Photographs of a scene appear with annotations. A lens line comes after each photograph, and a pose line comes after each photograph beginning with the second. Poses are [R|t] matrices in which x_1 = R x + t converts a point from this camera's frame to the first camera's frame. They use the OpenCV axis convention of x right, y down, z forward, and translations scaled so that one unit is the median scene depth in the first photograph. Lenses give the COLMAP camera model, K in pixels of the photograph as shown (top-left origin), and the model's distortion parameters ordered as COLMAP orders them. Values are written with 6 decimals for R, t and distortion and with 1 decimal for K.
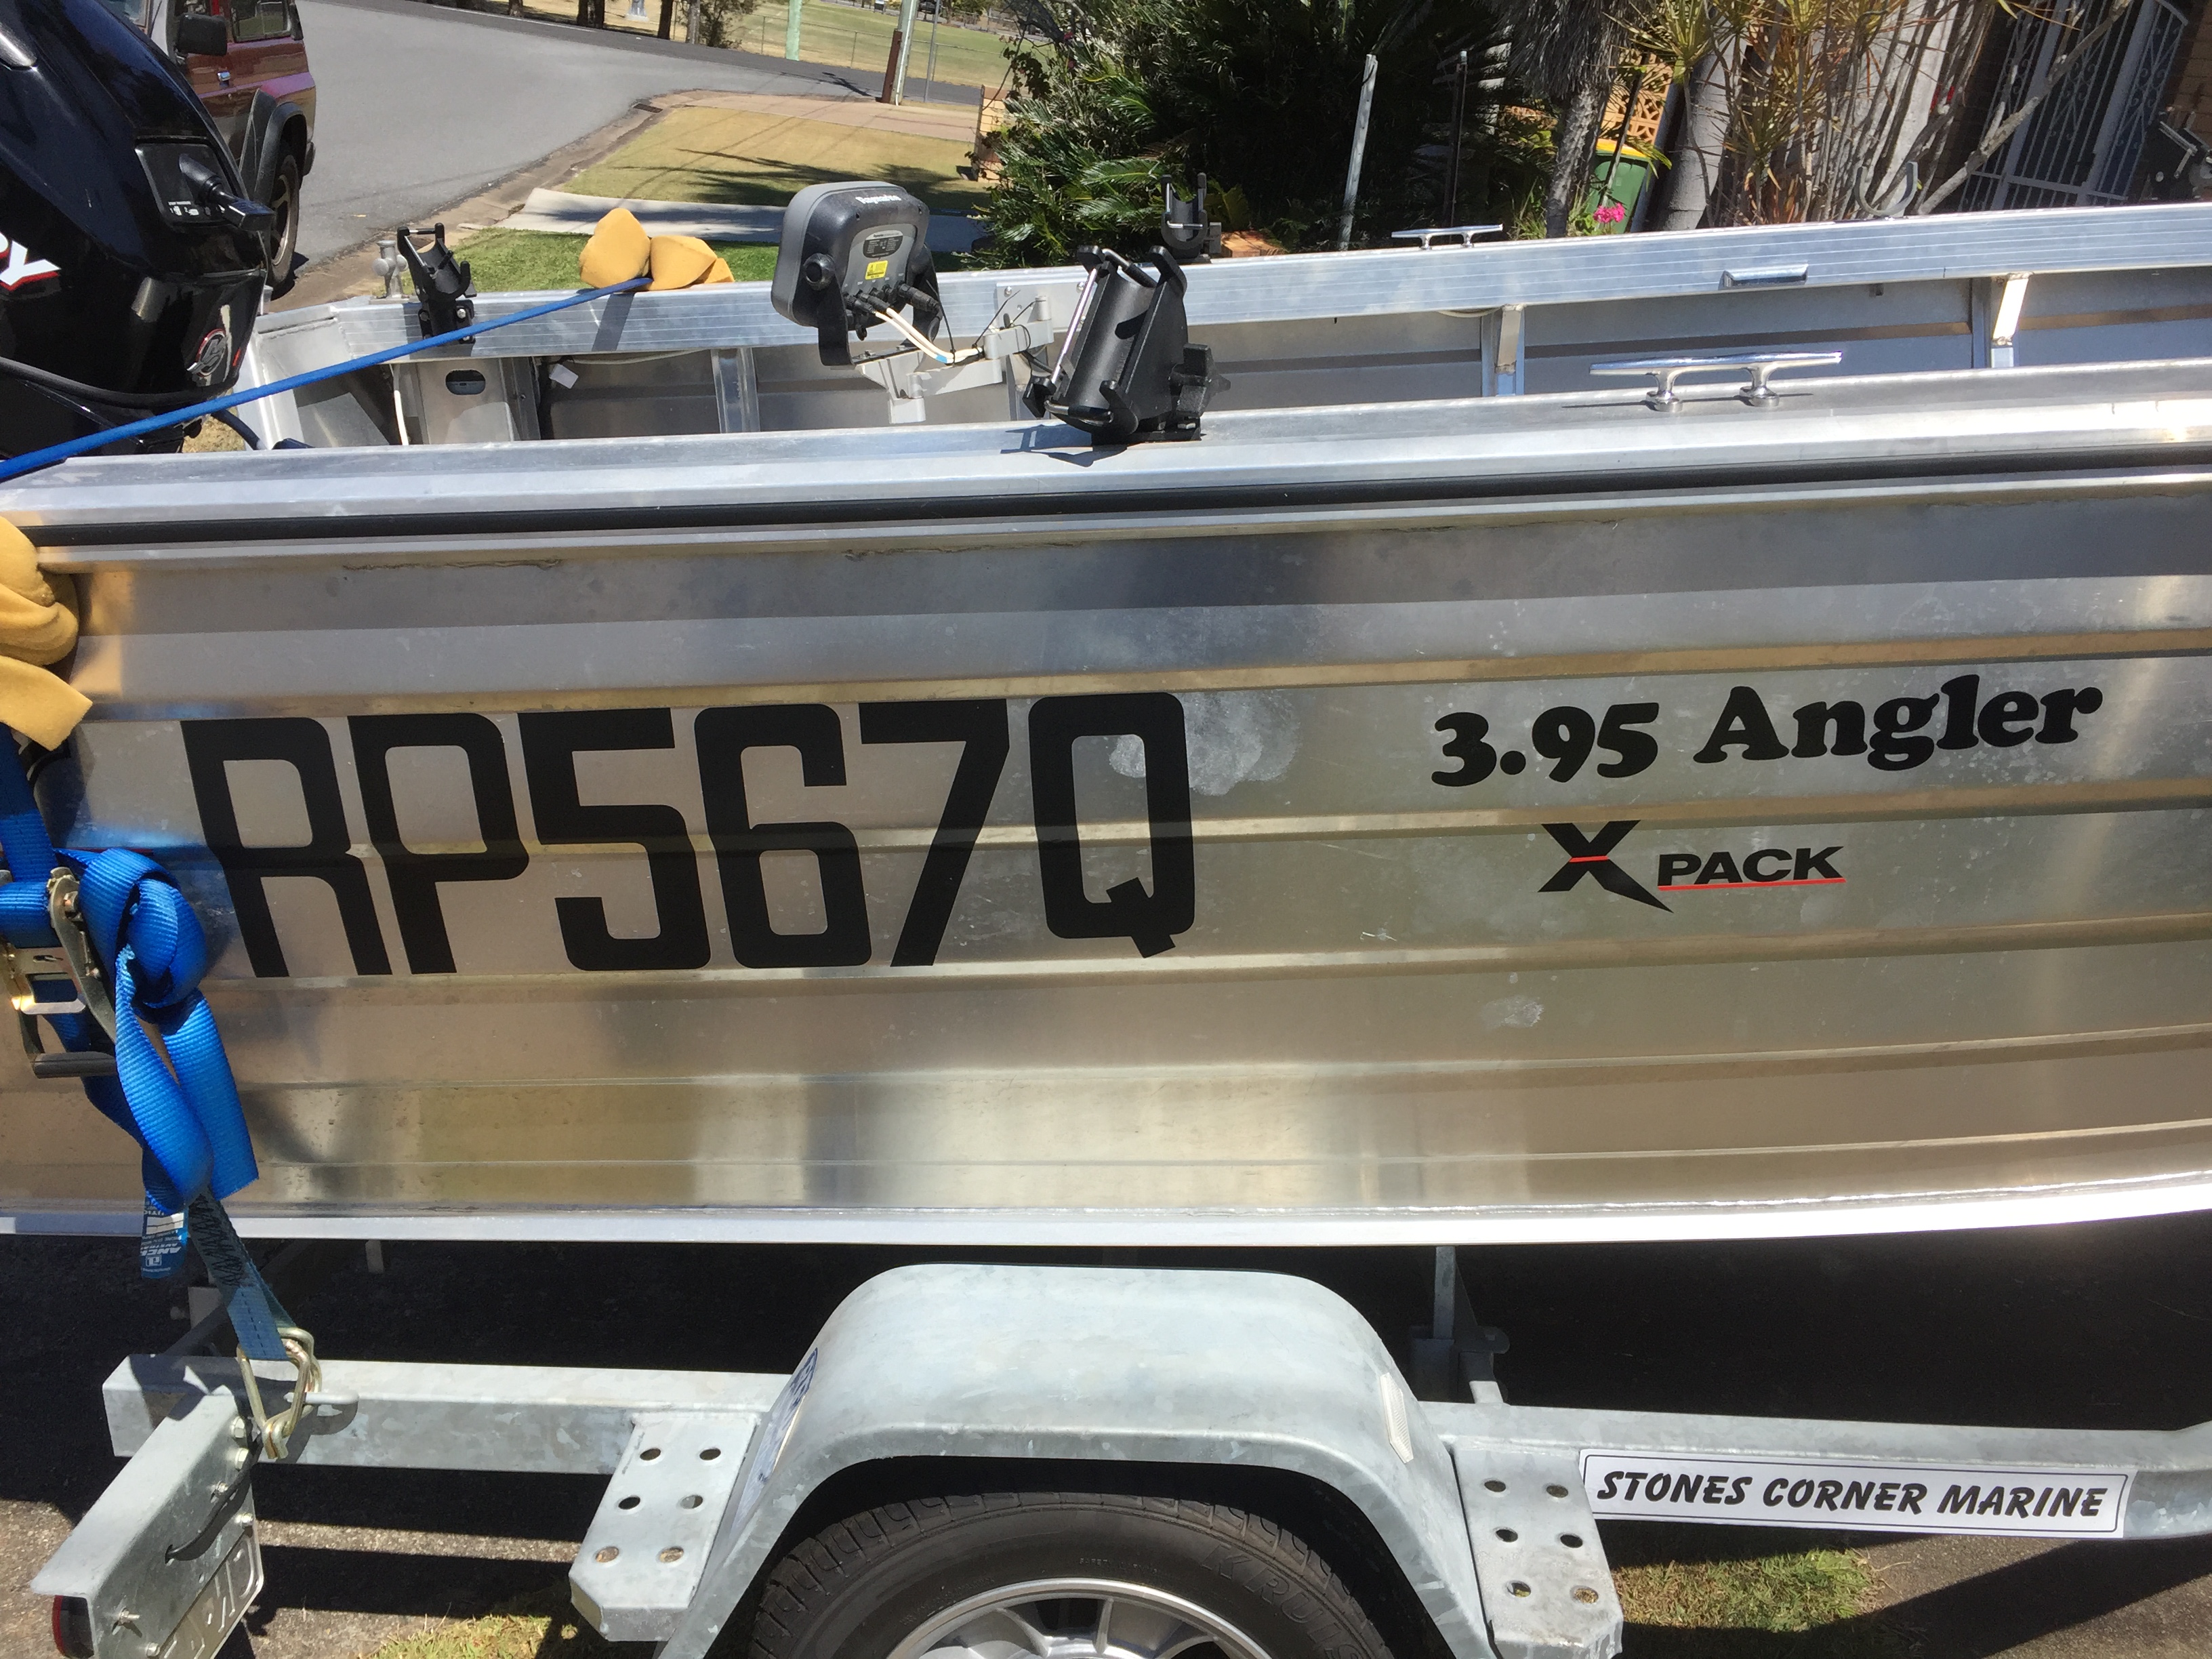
lens RADIAL K [[1904.8, 0, 1095.4], [0, 1904.8, 826.7], [0, 0, 1]] dist [0.083593, -0.120232]
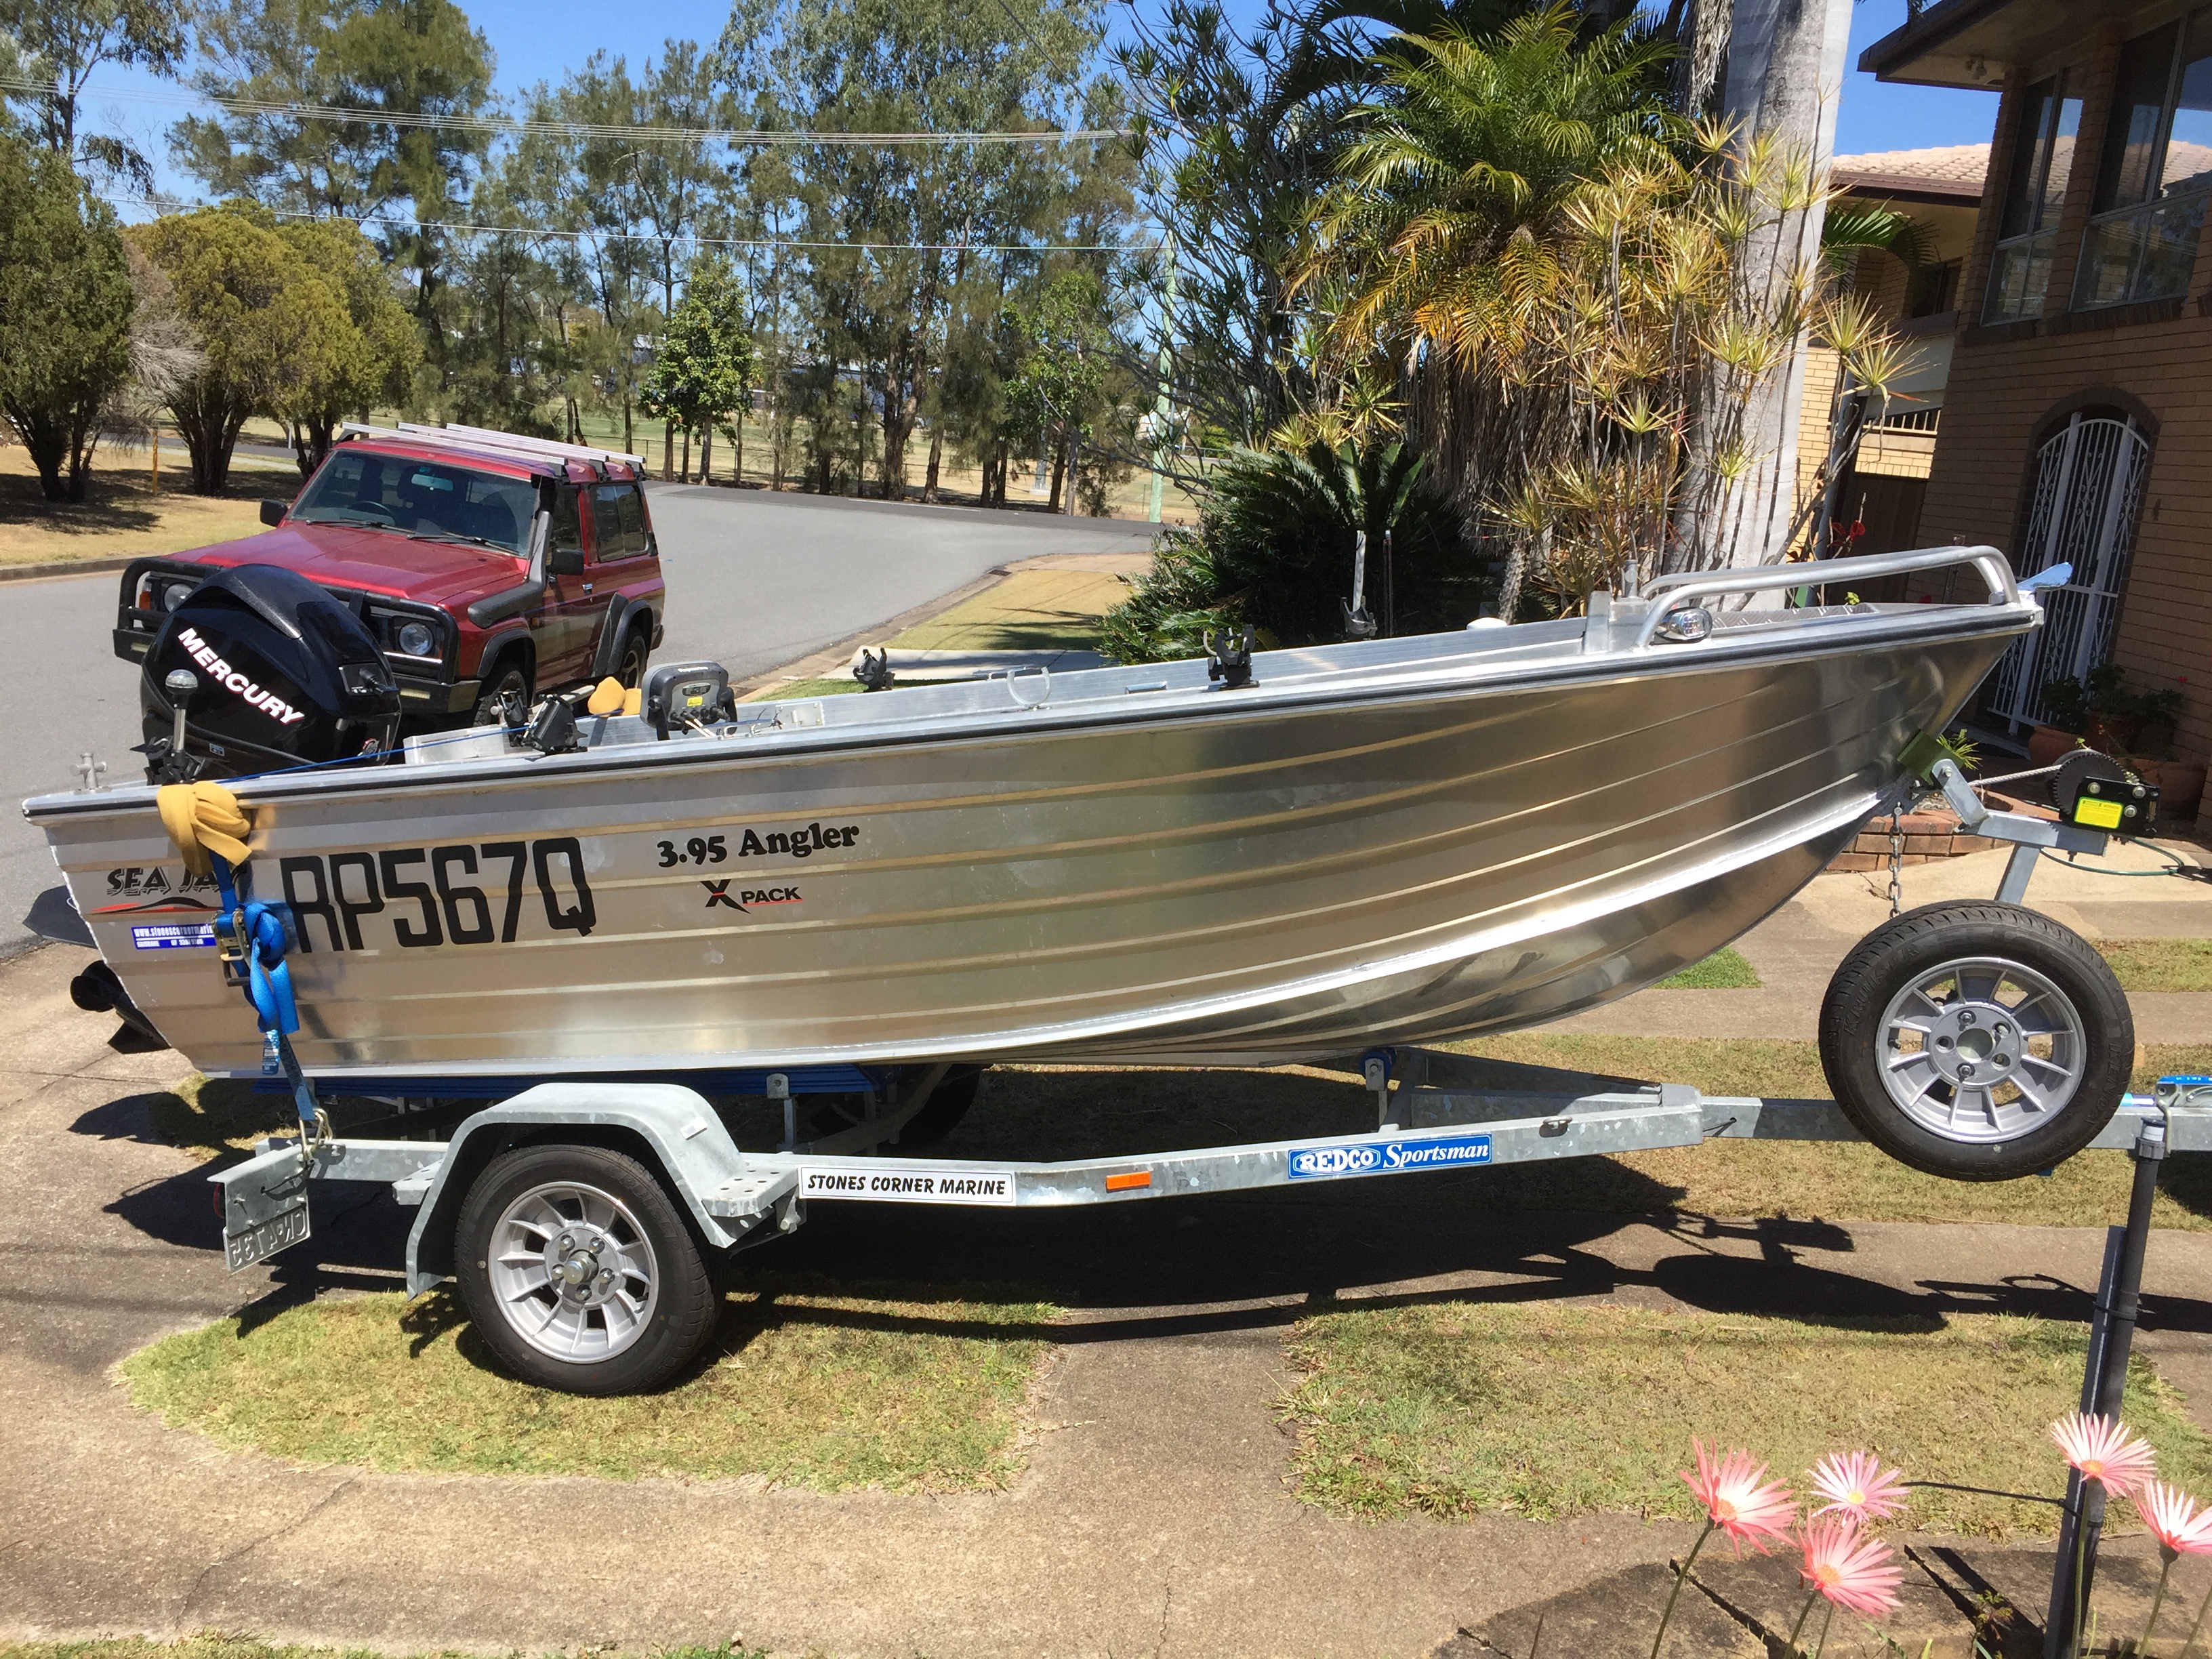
lens RADIAL K [[1904.8, 0, 1095.4], [0, 1904.8, 826.7], [0, 0, 1]] dist [0.083593, -0.120232]
pose [[0.977592, -0.024884, -0.209033, 1.374592], [-0.019793, 0.977724, -0.208959, 0.491434], [0.209576, 0.208414, 0.955323, -1.583029]]
